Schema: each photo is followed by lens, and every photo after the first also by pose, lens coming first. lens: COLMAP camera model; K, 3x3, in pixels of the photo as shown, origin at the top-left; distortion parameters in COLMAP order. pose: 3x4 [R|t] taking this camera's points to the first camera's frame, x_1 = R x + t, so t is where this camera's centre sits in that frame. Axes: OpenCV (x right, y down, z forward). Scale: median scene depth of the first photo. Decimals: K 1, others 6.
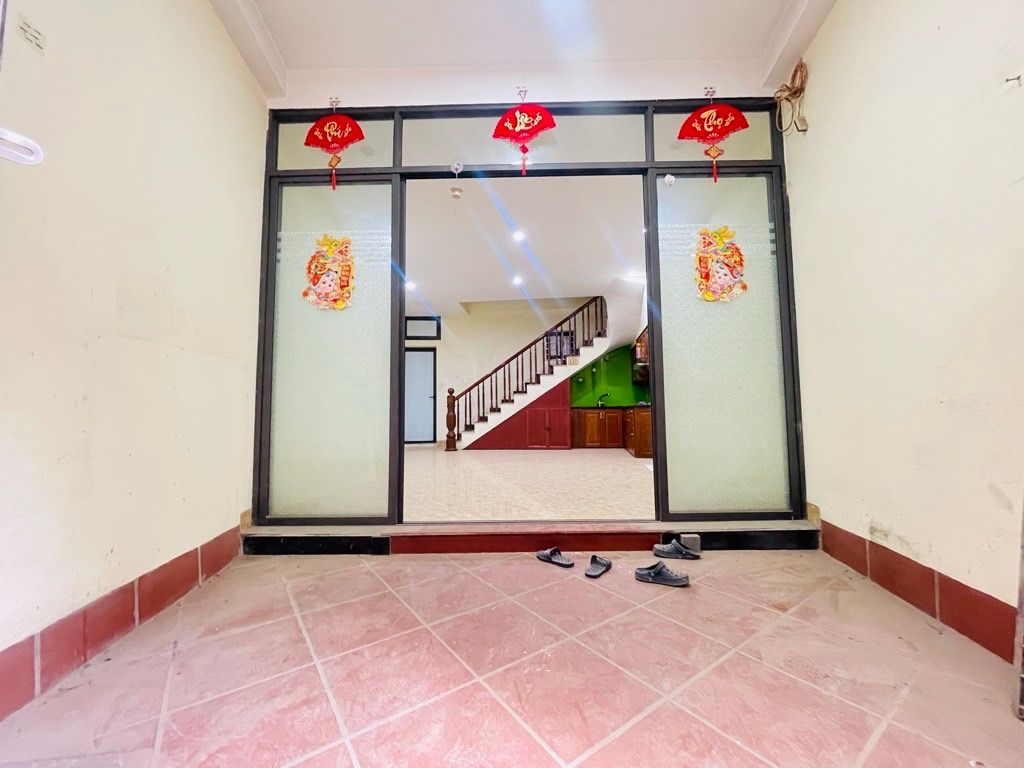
lens RADIAL K [[414.8, 0, 507.6], [0, 414.8, 382.9], [0, 0, 1]] dist [0.001029, -0.000145]
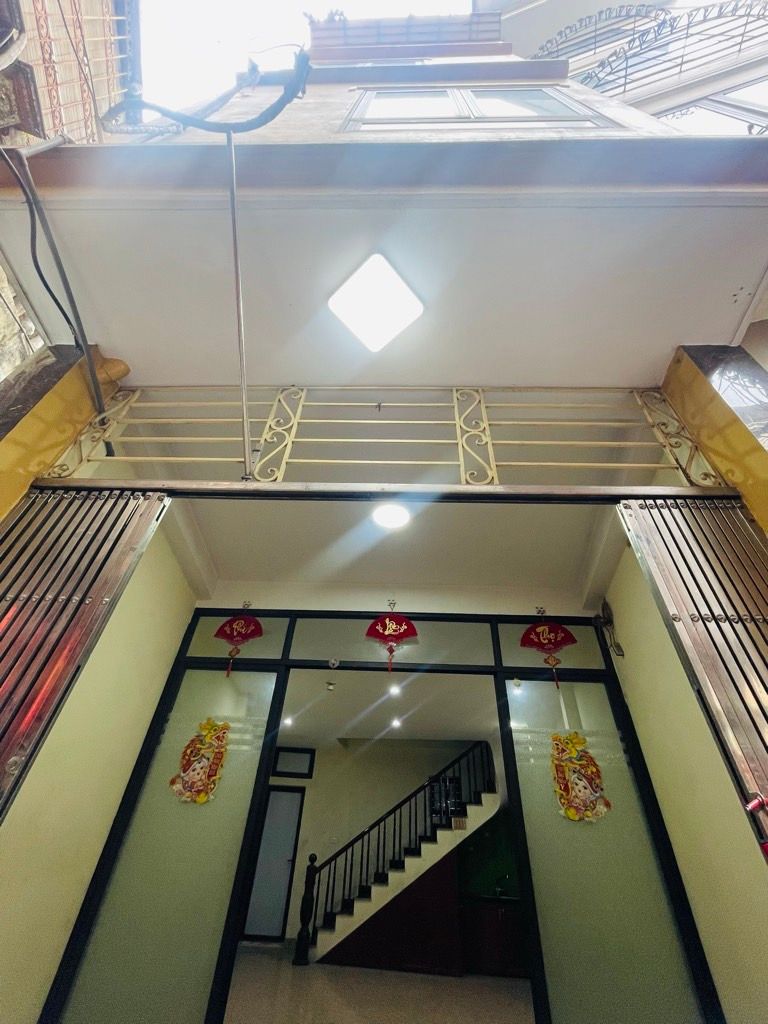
lens RADIAL K [[420.2, 0, 381.8], [0, 420.2, 513.8], [0, 0, 1]] dist [0.010341, 0.000321]
pose [[0.998040, 0.033092, -0.053116, 0.023100], [-0.057641, 0.816620, -0.574290, -0.065079], [0.024372, 0.576226, 0.816927, -0.081500]]
